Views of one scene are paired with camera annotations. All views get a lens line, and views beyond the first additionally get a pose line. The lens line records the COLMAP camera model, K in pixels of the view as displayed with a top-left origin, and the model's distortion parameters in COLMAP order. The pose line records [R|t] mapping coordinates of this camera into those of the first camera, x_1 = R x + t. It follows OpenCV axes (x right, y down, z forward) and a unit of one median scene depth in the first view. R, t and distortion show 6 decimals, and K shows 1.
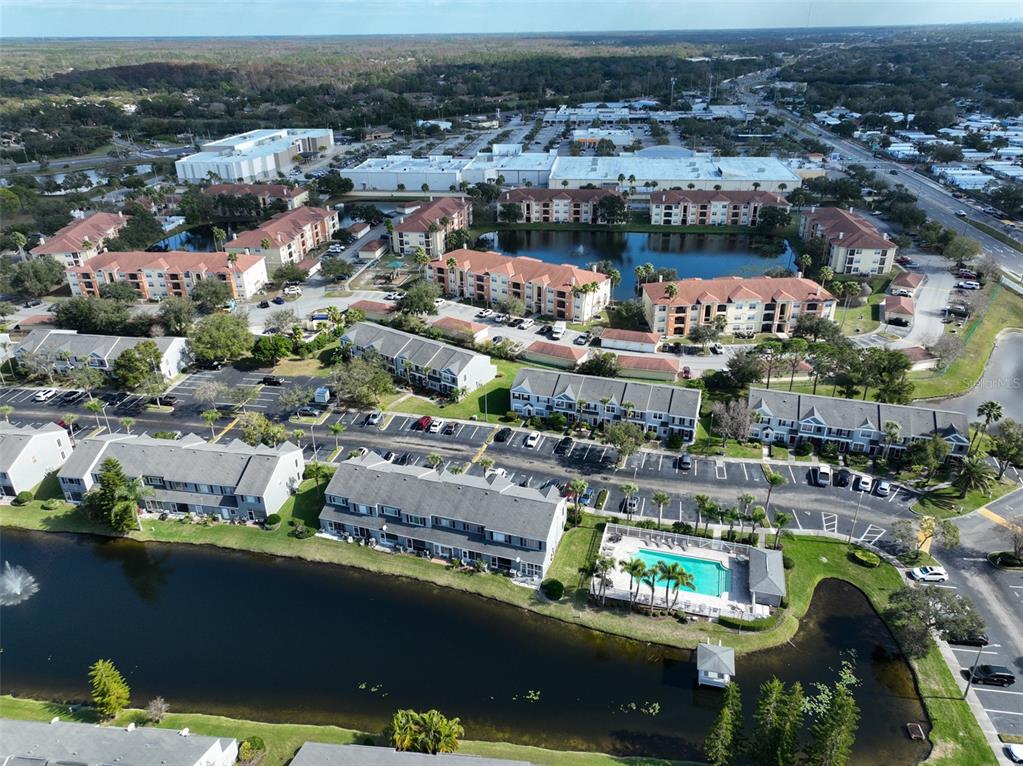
lens RADIAL K [[712.3, 0, 514.2], [0, 712.3, 384.4], [0, 0, 1]] dist [0.011615, 0.005329]
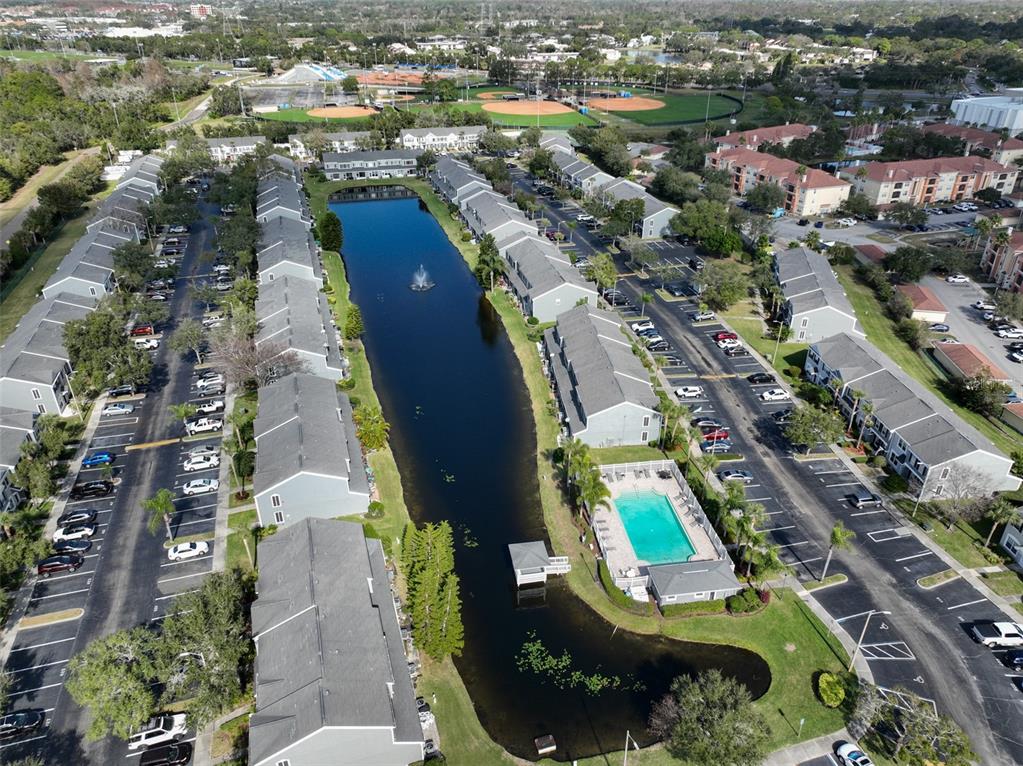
lens RADIAL K [[712.3, 0, 515.2], [0, 712.3, 379.6], [0, 0, 1]] dist [0.011615, 0.005329]
pose [[0.403280, 0.454245, -0.794372, 0.777725], [-0.414815, 0.864524, 0.283770, -0.075030], [0.815655, 0.215079, 0.537073, 0.341129]]
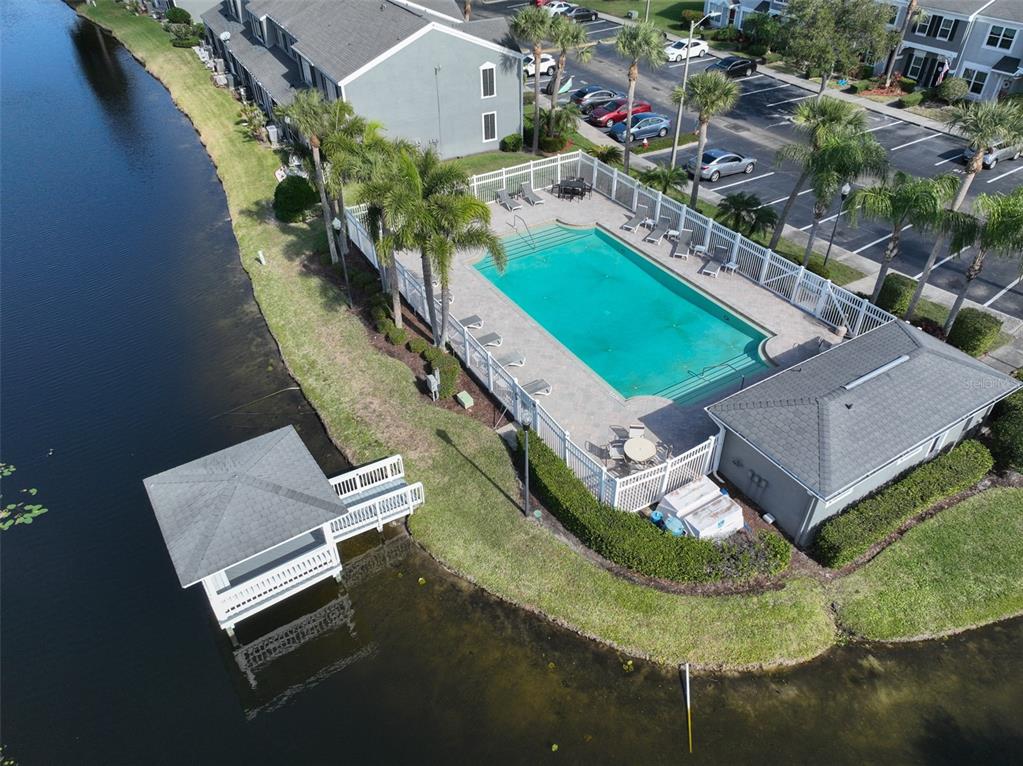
lens RADIAL K [[712.3, 0, 517.0], [0, 712.3, 384.2], [0, 0, 1]] dist [0.011615, 0.005329]
pose [[0.735230, 0.432172, -0.522172, 0.373069], [-0.305826, 0.899010, 0.313450, 0.210282], [0.604902, -0.070764, 0.793149, 0.725535]]
